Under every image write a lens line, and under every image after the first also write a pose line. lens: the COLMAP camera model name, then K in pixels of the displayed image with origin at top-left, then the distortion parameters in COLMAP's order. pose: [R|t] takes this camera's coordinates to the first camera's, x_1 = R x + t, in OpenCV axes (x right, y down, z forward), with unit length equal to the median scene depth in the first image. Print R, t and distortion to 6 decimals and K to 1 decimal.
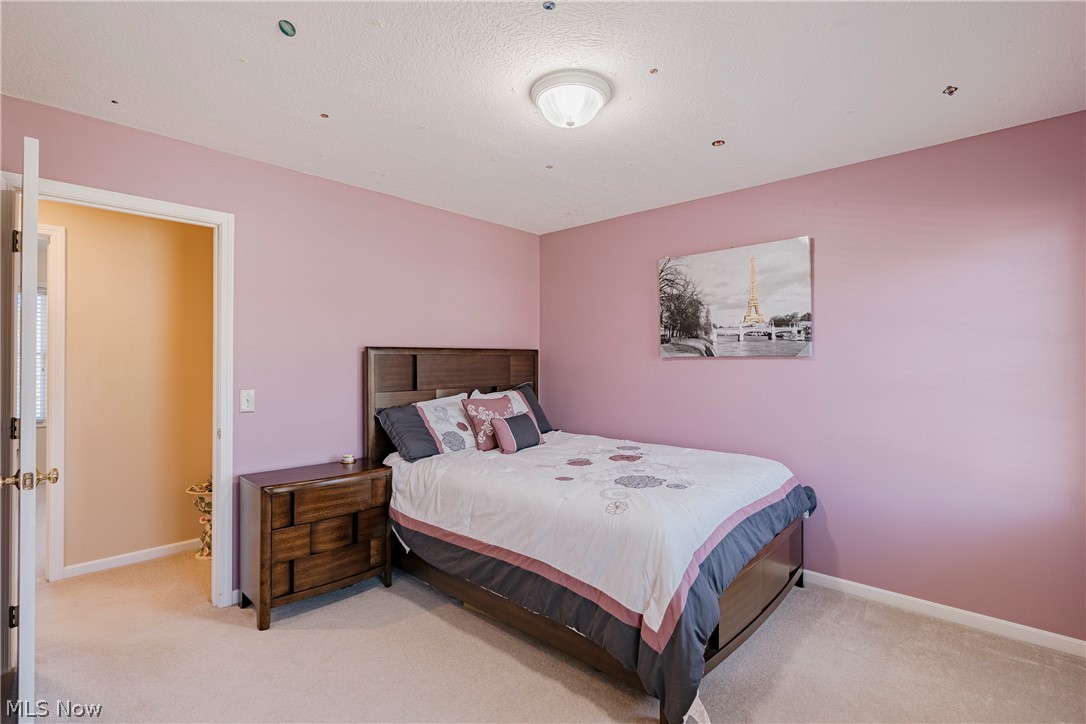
lens RADIAL K [[499.0, 0, 545.8], [0, 499.0, 357.8], [0, 0, 1]] dist [-0.009423, 0.003039]
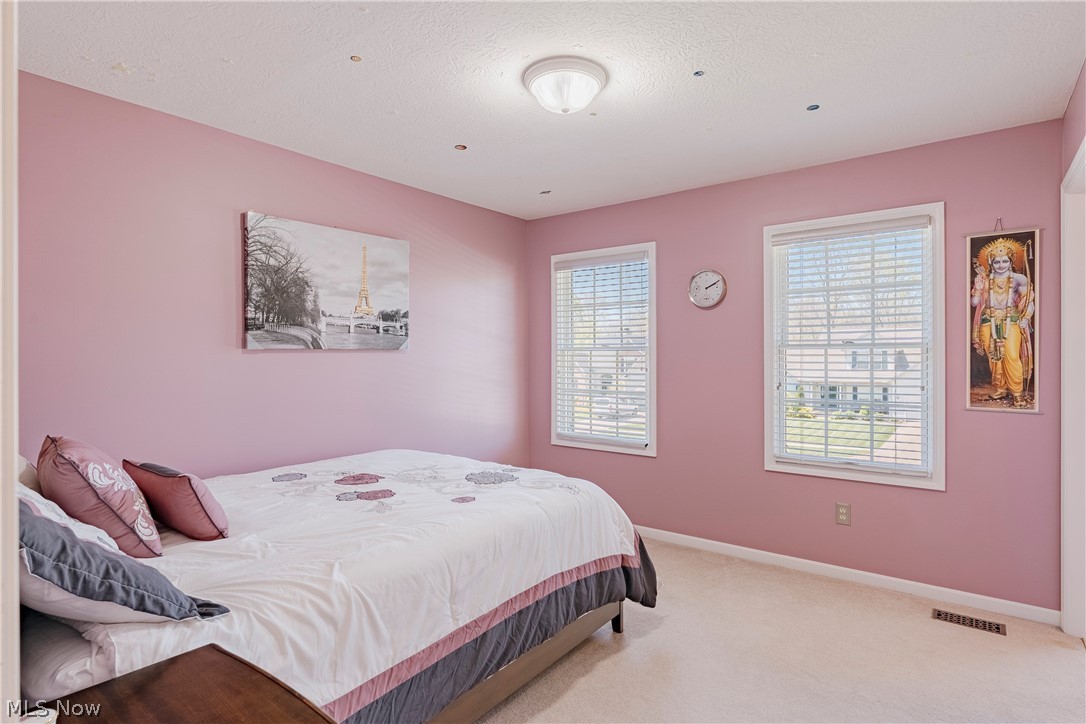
lens RADIAL K [[547.4, 0, 542.4], [0, 547.4, 361.7], [0, 0, 1]] dist [-0.004124, 0.002599]
pose [[-0.060788, -0.012052, 0.998078, -0.633588], [-0.005071, 0.999918, 0.011766, 0.006318], [-0.998138, -0.004346, -0.060845, 0.692041]]
